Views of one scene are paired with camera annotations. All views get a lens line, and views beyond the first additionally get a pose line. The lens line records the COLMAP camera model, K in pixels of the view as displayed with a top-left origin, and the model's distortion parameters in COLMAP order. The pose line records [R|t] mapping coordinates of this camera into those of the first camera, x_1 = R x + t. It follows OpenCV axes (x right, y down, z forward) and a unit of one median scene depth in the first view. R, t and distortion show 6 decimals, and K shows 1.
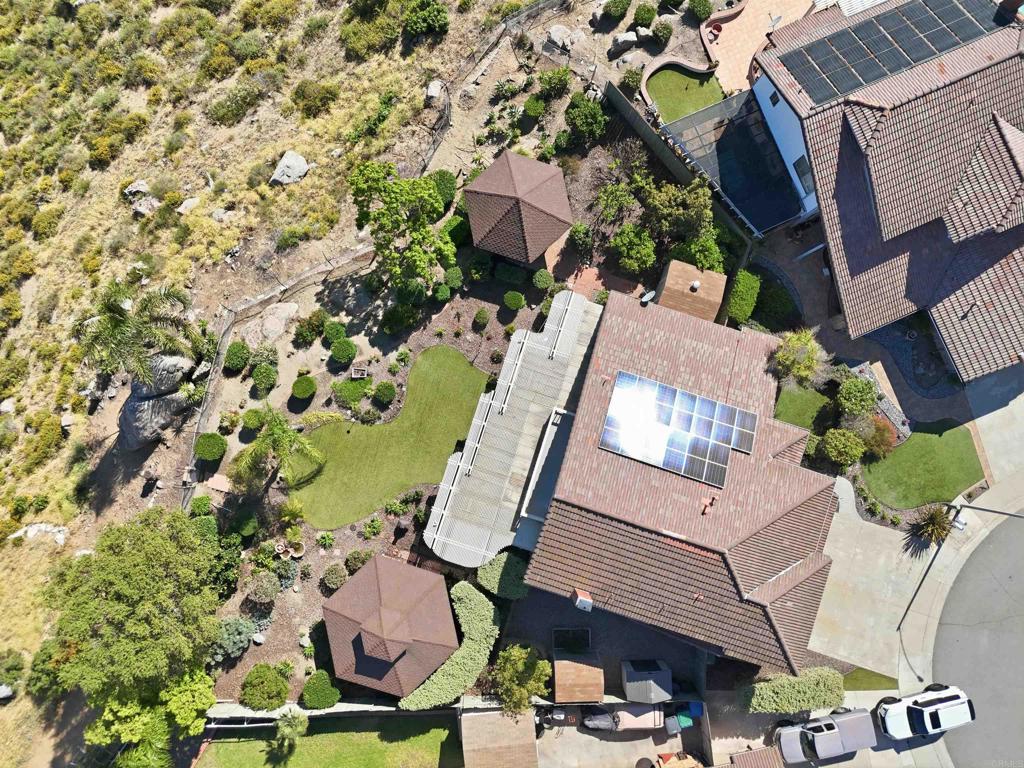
lens RADIAL K [[754.5, 0, 514.4], [0, 754.5, 381.3], [0, 0, 1]] dist [0.053816, -0.039628]
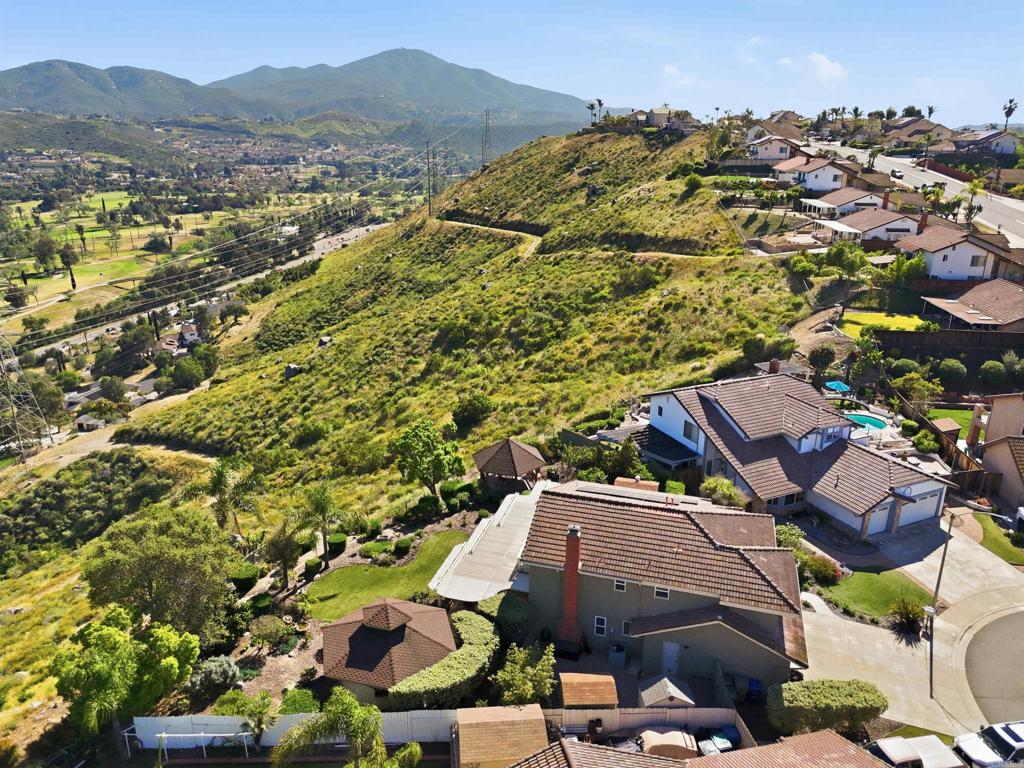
lens RADIAL K [[754.5, 0, 511.3], [0, 754.5, 385.1], [0, 0, 1]] dist [0.053816, -0.039628]
pose [[0.999549, -0.018850, 0.023368, -0.020373], [0.028642, 0.365301, -0.930449, 1.080190], [0.009003, 0.930699, 0.365676, 0.323723]]
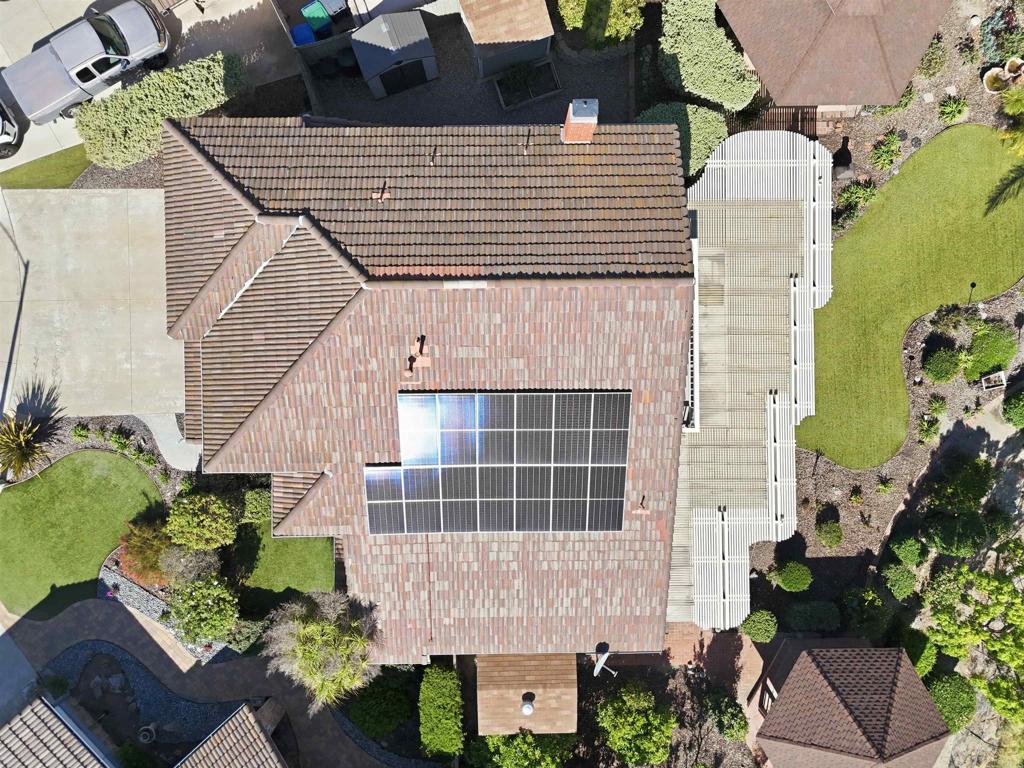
lens RADIAL K [[754.5, 0, 513.8], [0, 754.5, 386.9], [0, 0, 1]] dist [0.053816, -0.039628]
pose [[-0.947654, 0.317627, -0.032641, 0.188268], [-0.318688, -0.947209, 0.035121, 0.088481], [-0.019762, 0.043685, 0.998850, 0.397314]]
